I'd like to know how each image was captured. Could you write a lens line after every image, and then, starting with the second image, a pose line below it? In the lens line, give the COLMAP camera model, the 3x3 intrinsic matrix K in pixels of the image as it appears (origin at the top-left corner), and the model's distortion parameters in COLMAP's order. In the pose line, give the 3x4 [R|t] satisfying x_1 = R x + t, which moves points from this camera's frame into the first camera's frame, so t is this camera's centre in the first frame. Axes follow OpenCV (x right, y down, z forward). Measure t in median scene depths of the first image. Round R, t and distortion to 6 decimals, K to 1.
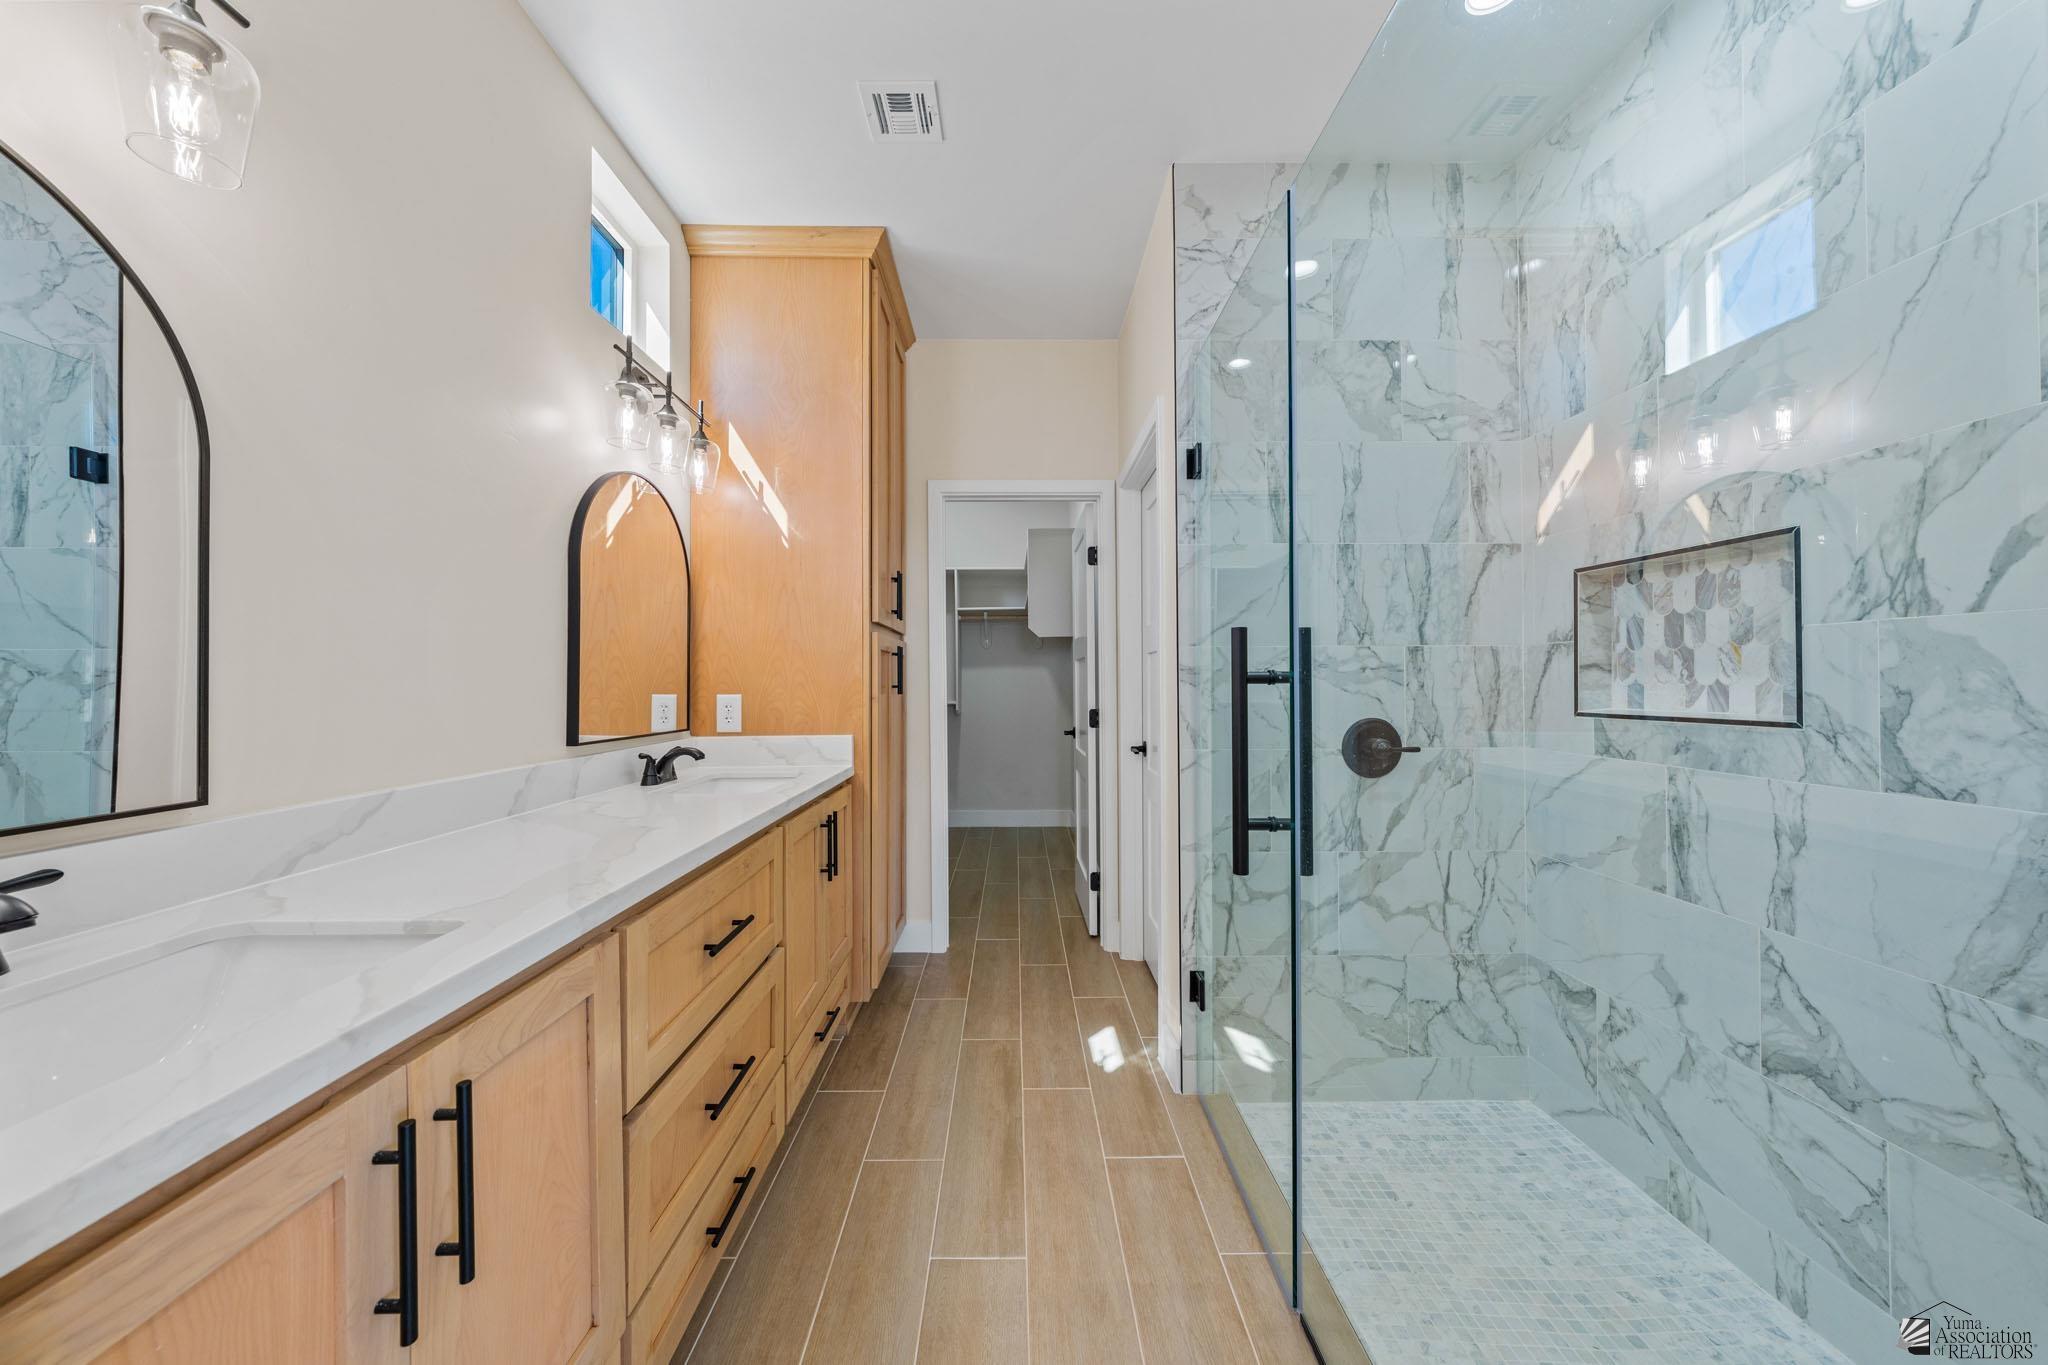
lens RADIAL K [[699.2, 0, 1012.6], [0, 699.2, 681.4], [0, 0, 1]] dist [-0.002043, 0.000360]
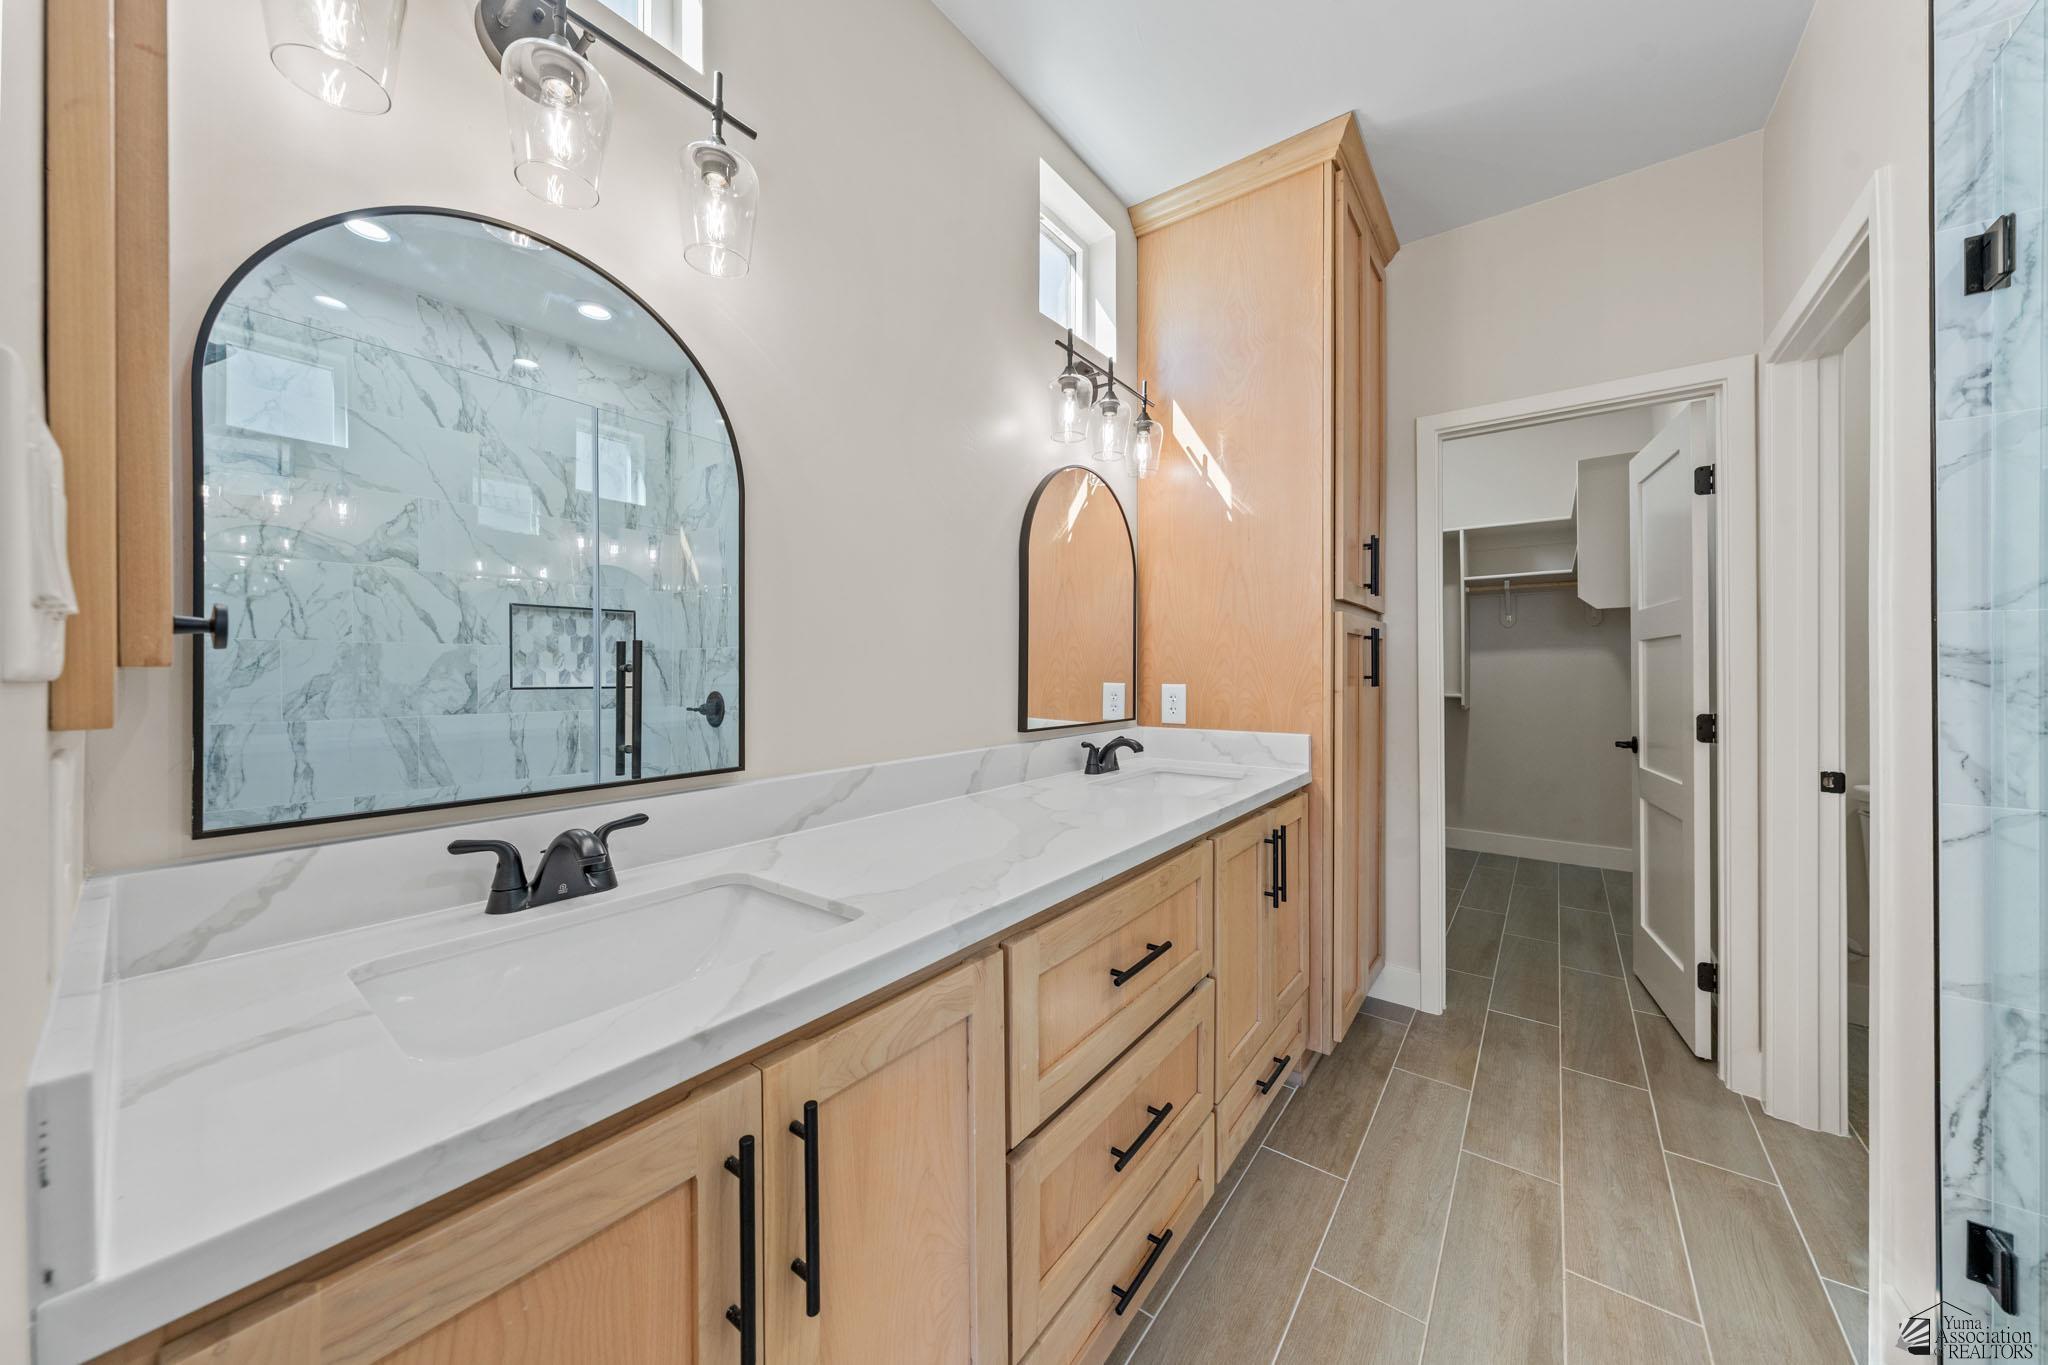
lens RADIAL K [[699.2, 0, 1009.0], [0, 699.2, 670.3], [0, 0, 1]] dist [-0.002043, 0.000360]
pose [[0.789561, 0.003480, -0.613662, 0.002517], [-0.001125, 0.999990, 0.004223, -0.006063], [0.613671, -0.002644, 0.789557, 0.148525]]
